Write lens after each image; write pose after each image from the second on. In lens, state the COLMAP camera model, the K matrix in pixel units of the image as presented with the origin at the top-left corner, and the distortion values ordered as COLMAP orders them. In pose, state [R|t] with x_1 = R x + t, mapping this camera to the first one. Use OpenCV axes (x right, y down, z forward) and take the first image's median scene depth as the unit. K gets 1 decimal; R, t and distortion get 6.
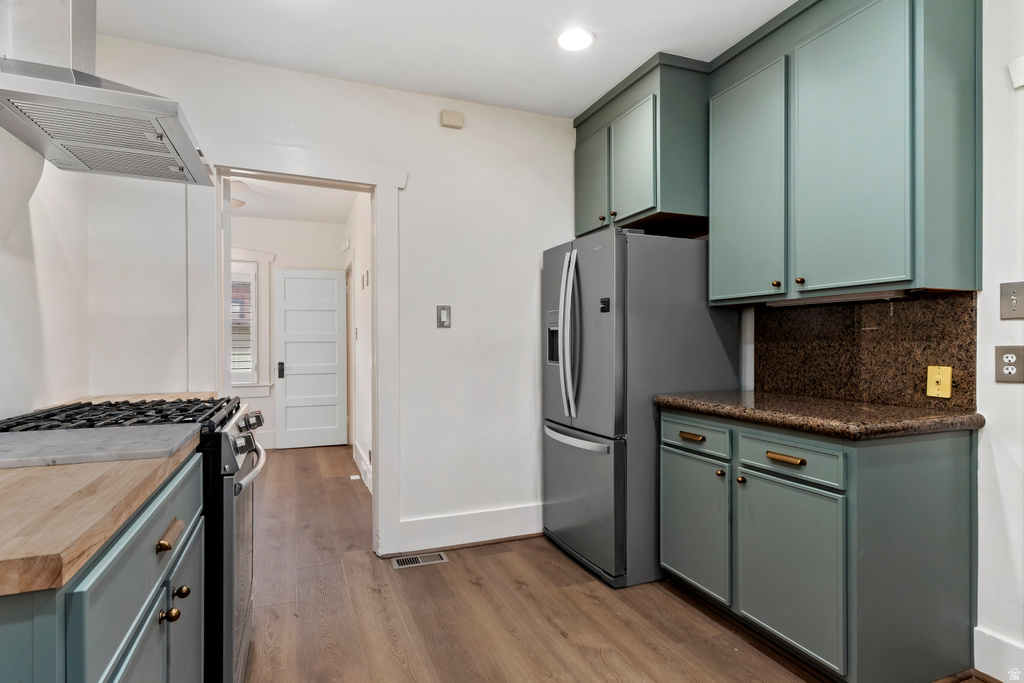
lens RADIAL K [[525.2, 0, 508.5], [0, 525.2, 345.1], [0, 0, 1]] dist [0.004046, -0.000799]
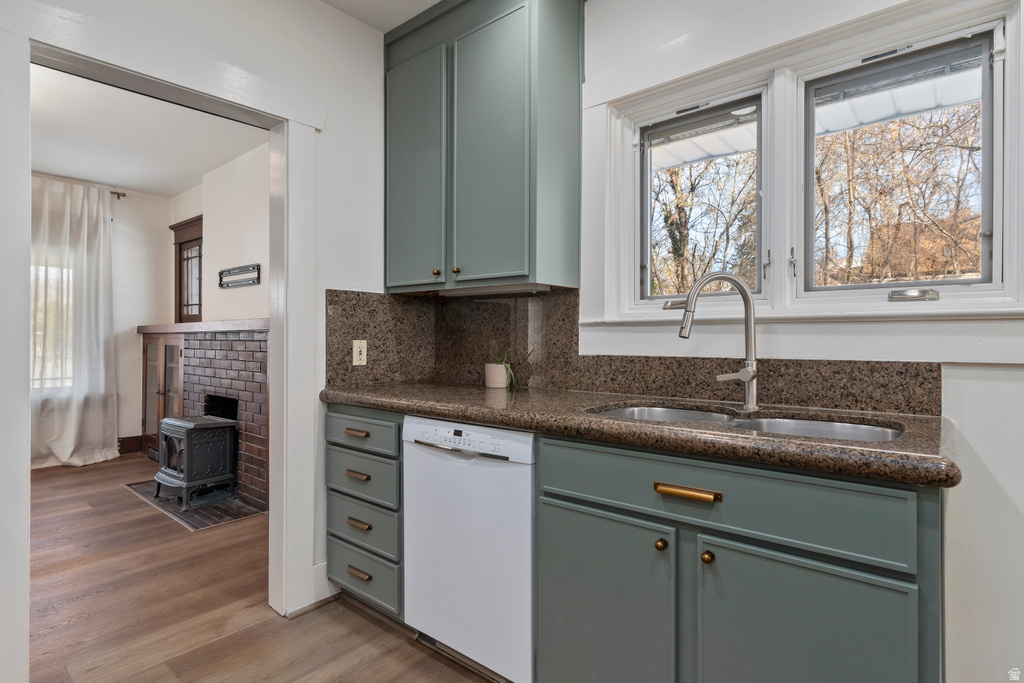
lens RADIAL K [[525.2, 0, 510.9], [0, 525.2, 339.4], [0, 0, 1]] dist [0.004046, -0.000799]
pose [[-0.464045, -0.007665, 0.885779, -0.290023], [-0.003229, 0.999971, 0.006961, 0.002083], [-0.885806, 0.000371, -0.464056, 0.879929]]
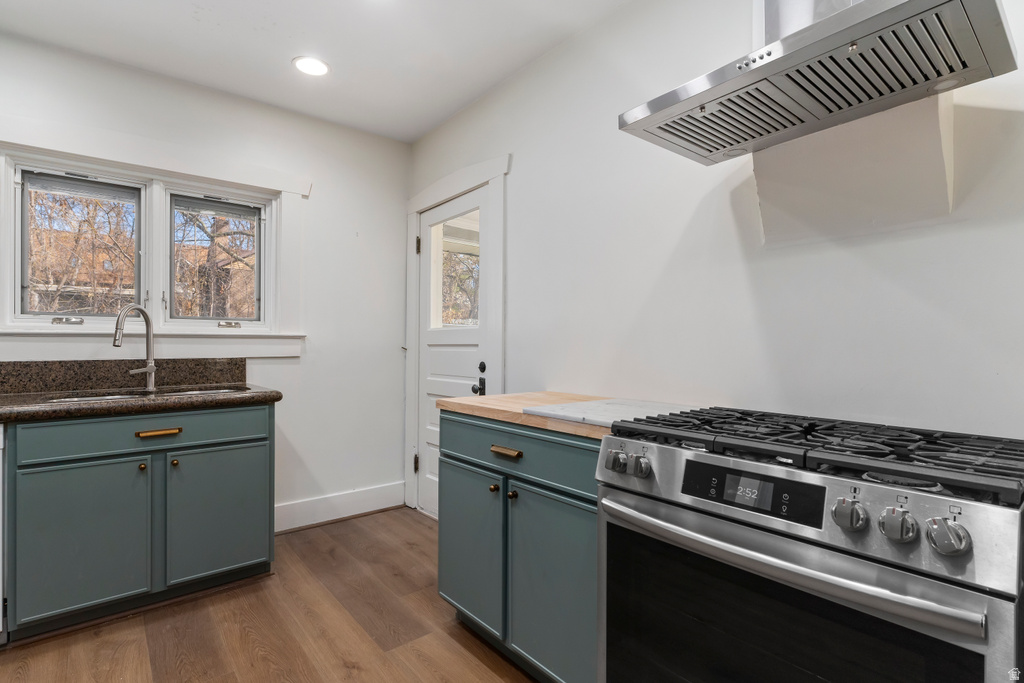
lens RADIAL K [[502.5, 0, 513.6], [0, 502.5, 344.7], [0, 0, 1]] dist [0.005941, 0.001330]
pose [[-0.954456, -0.005191, -0.298306, -0.257365], [-0.004538, 0.999986, -0.002879, 0.000786], [0.298317, -0.001394, -0.954466, 1.342484]]
